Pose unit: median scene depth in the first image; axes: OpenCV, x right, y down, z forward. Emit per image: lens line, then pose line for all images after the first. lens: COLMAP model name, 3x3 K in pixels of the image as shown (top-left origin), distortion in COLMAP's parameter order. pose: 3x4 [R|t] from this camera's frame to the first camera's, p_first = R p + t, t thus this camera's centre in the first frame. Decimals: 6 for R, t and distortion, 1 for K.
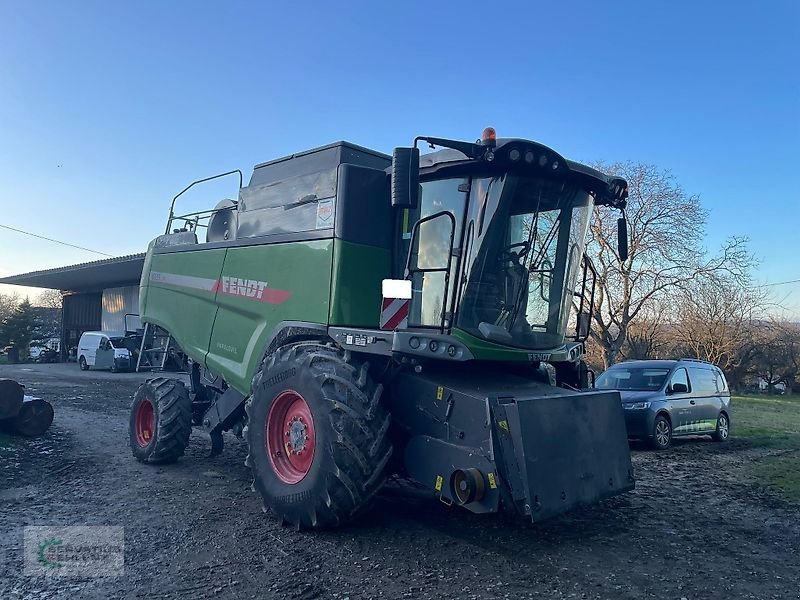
lens RADIAL K [[601.0, 0, 401.9], [0, 601.0, 300.6], [0, 0, 1]] dist [0.088496, -0.102247]
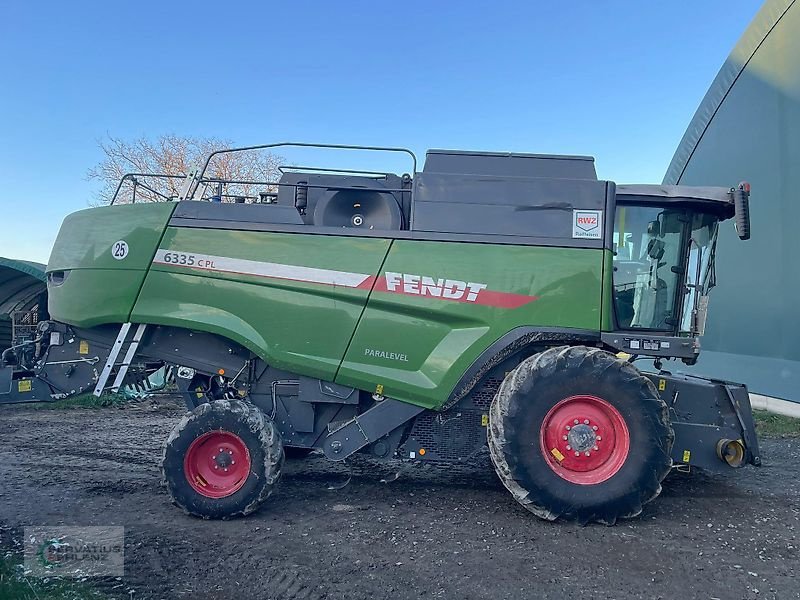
lens RADIAL K [[601.0, 0, 401.9], [0, 601.0, 300.6], [0, 0, 1]] dist [0.088496, -0.102247]
pose [[0.695025, 0.004793, 0.718970, -0.949166], [-0.035566, 0.998983, 0.027722, -0.025233], [-0.718106, -0.044839, 0.694488, 0.424759]]
